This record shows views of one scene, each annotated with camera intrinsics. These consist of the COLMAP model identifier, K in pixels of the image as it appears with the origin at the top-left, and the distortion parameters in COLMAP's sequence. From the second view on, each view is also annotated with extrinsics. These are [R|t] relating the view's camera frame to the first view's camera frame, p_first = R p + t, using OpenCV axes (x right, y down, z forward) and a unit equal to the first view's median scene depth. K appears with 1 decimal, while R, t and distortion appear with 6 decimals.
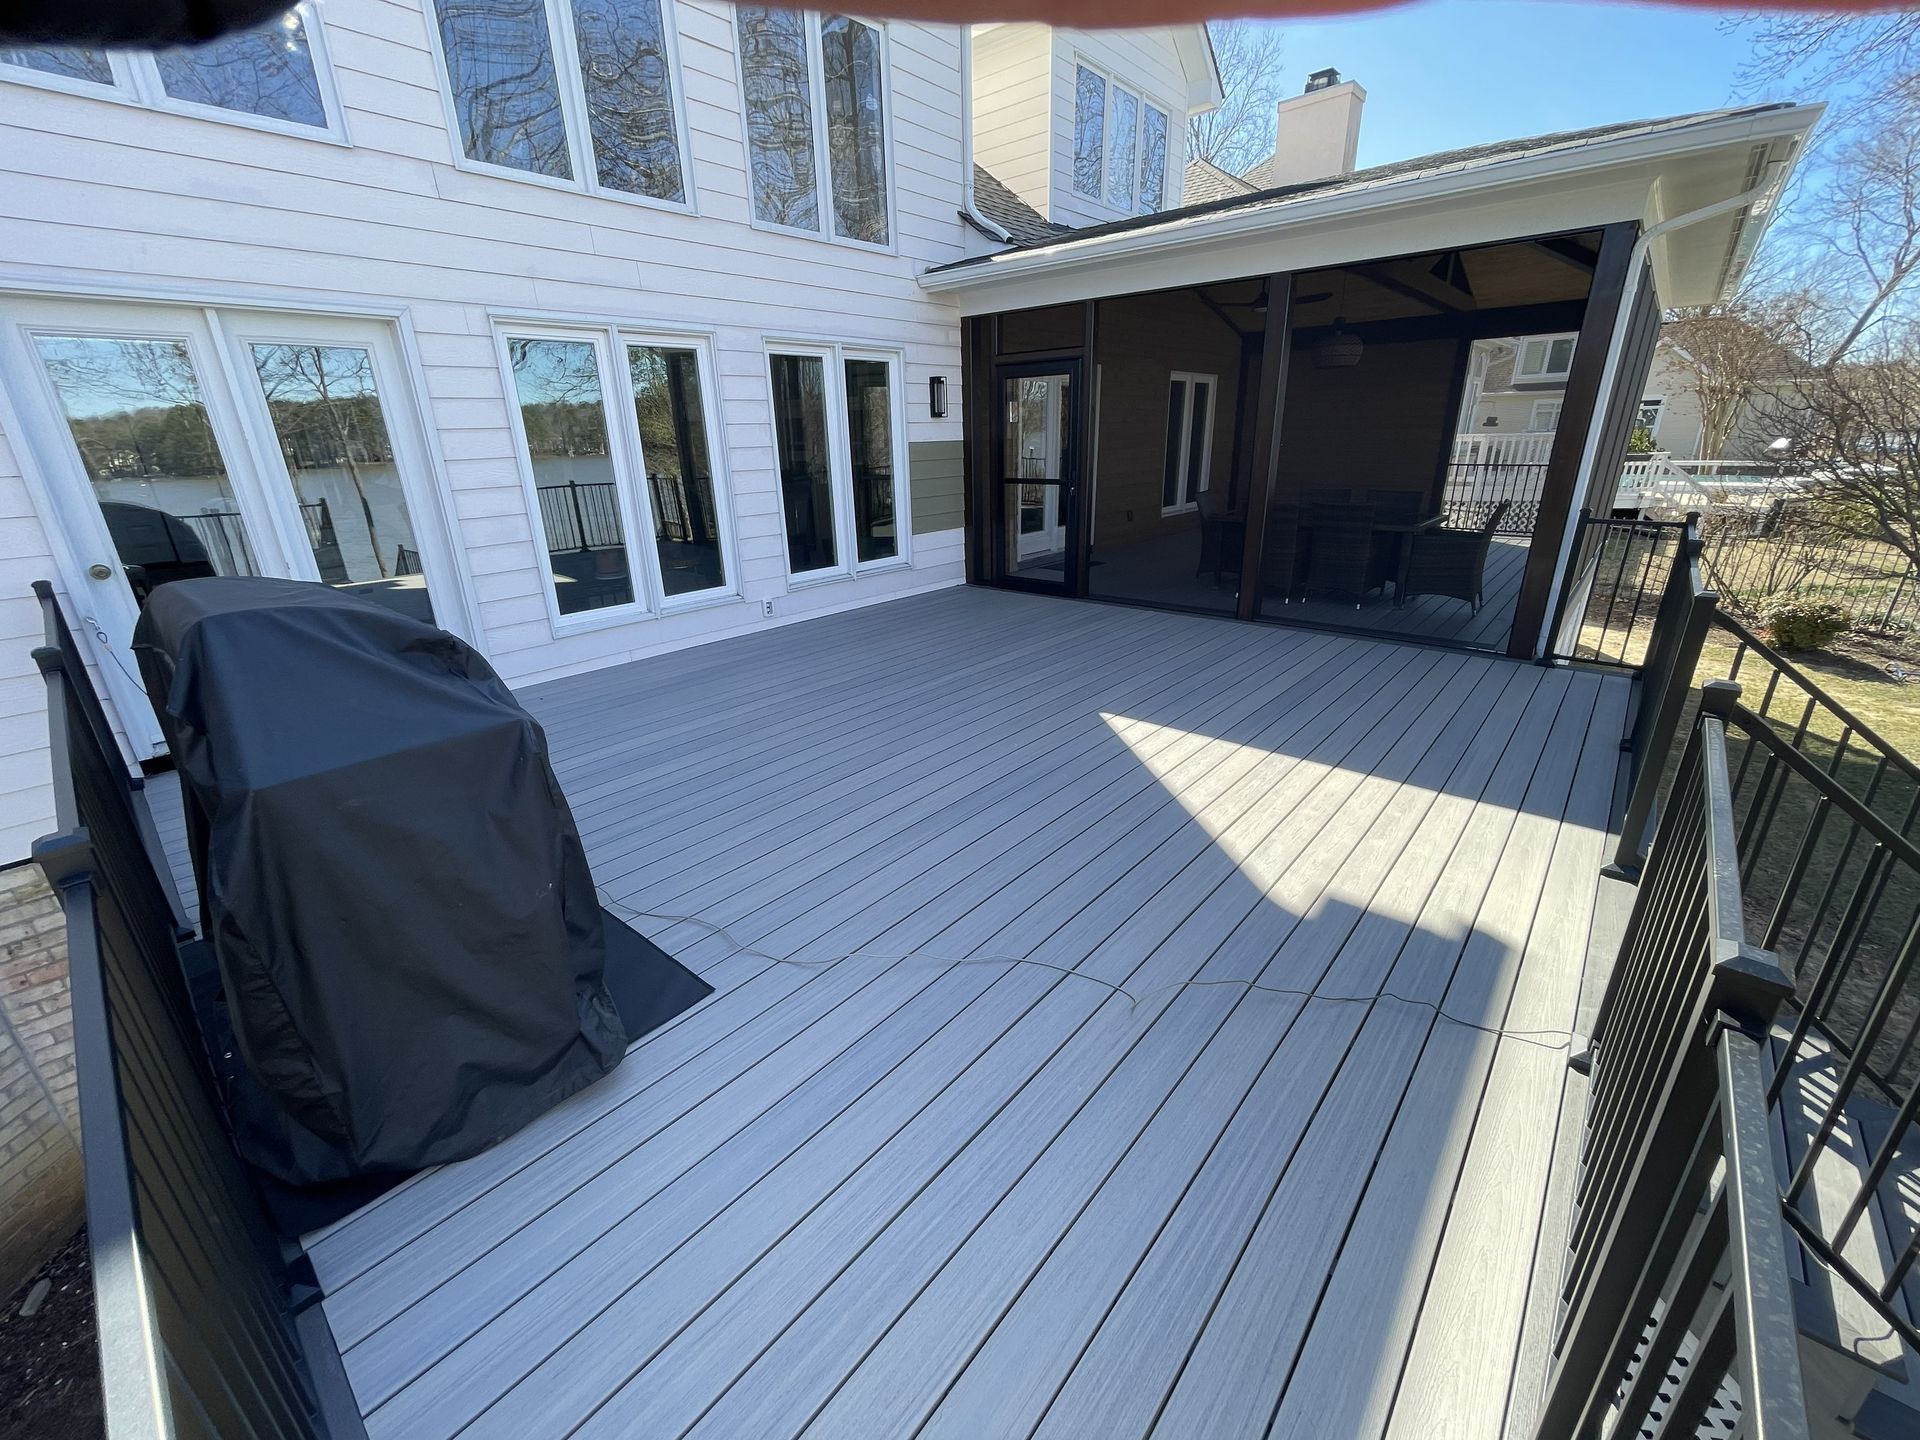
lens RADIAL K [[773.4, 0, 953.8], [0, 773.4, 714.7], [0, 0, 1]] dist [-0.004848, 0.000523]
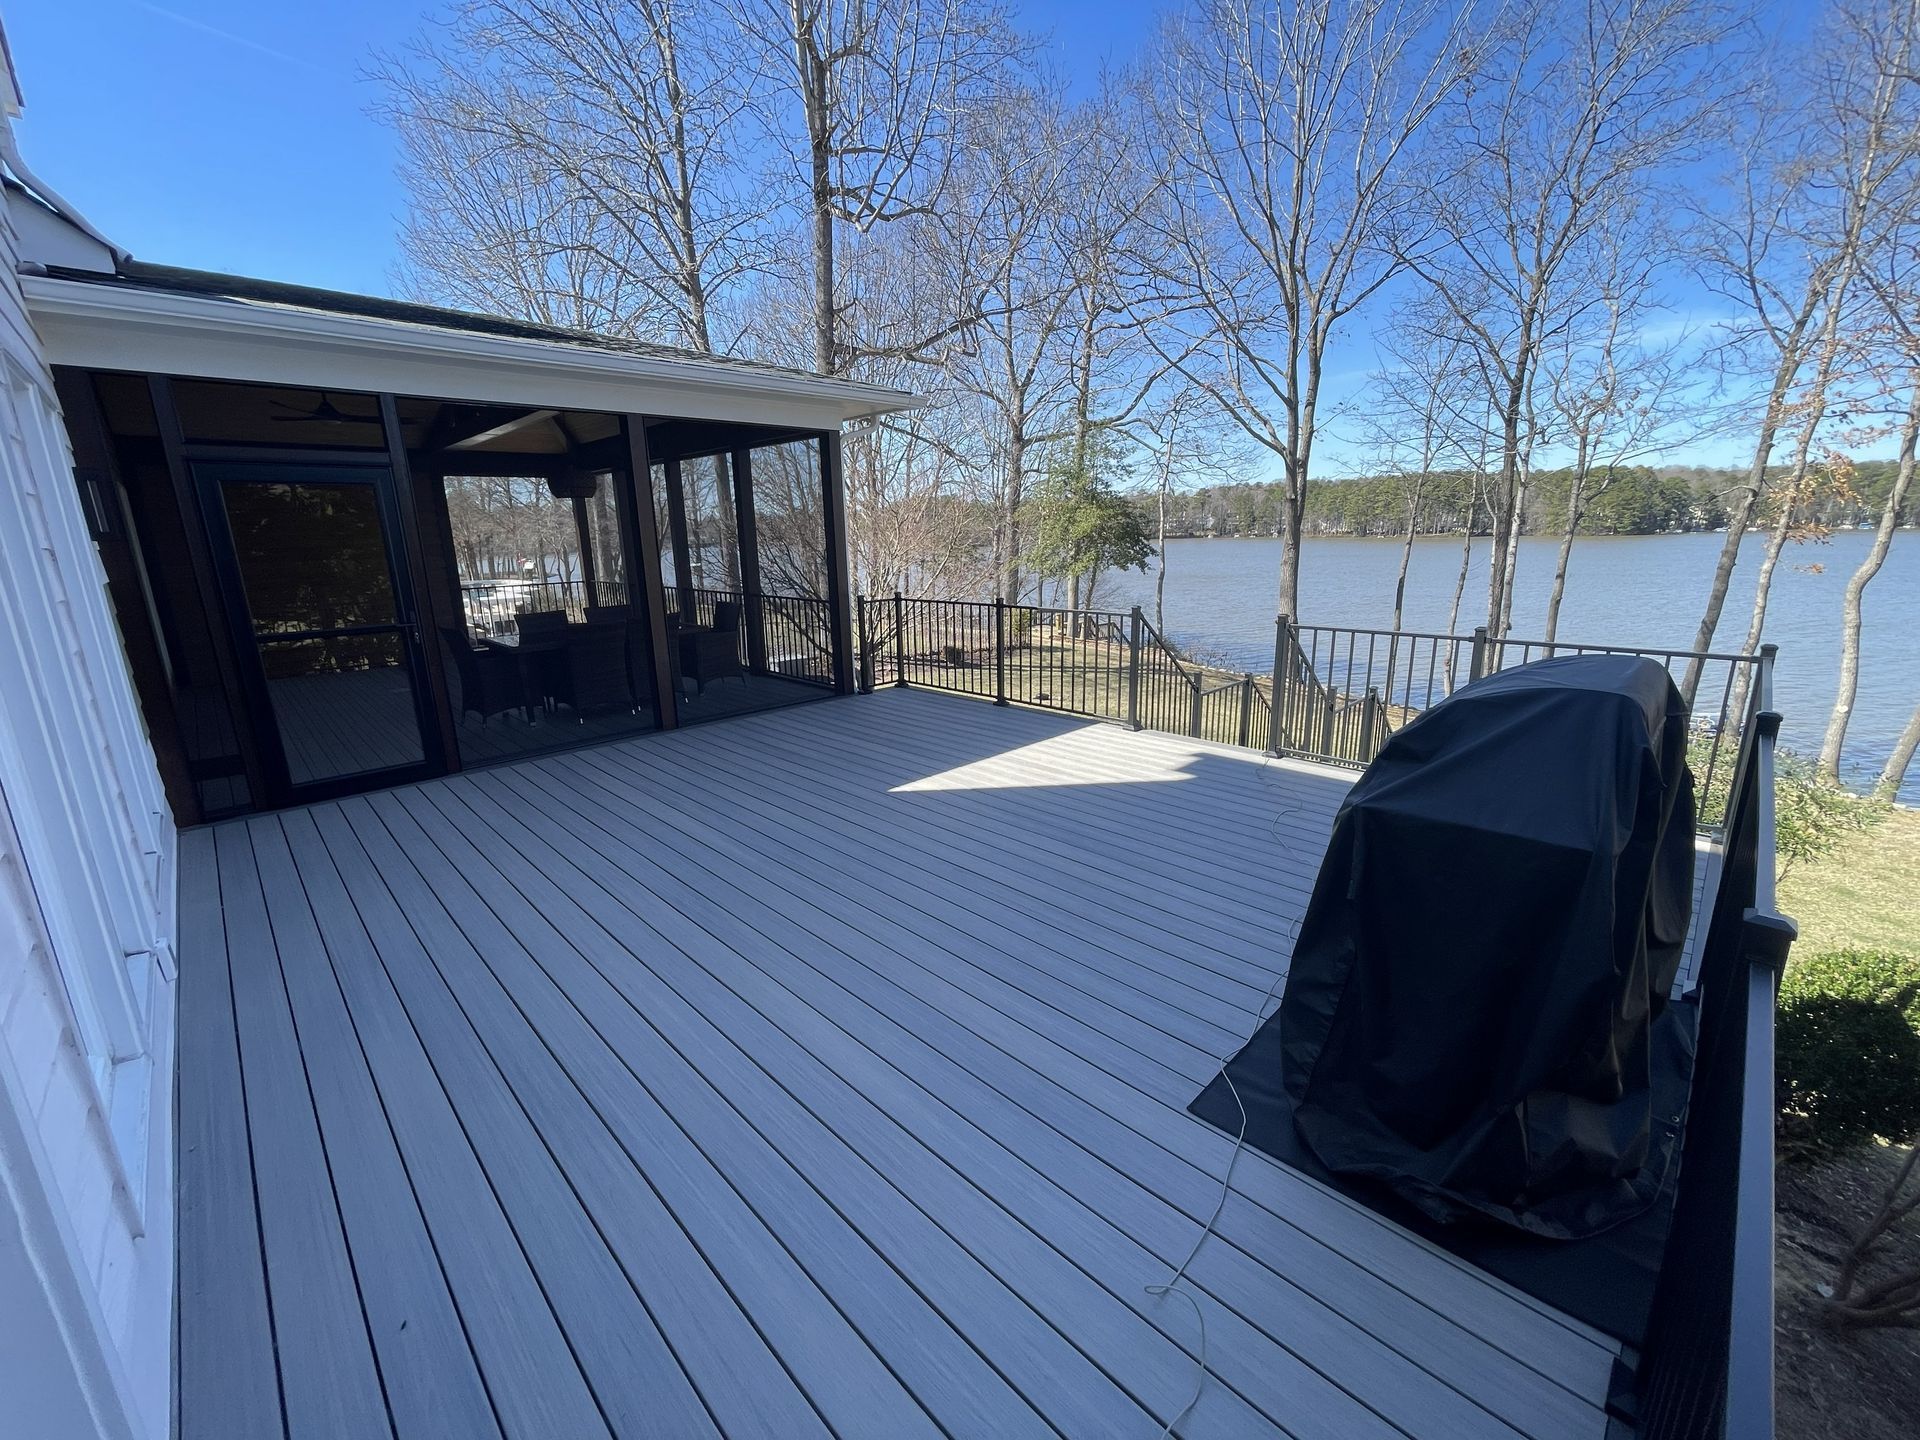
lens RADIAL K [[756.8, 0, 913.3], [0, 756.8, 721.0], [0, 0, 1]] dist [0.025021, 0.000345]
pose [[0.107851, -0.214764, 0.970693, -0.867451], [0.367061, 0.916003, 0.161881, -0.264463], [-0.923923, 0.338844, 0.177623, 0.746373]]
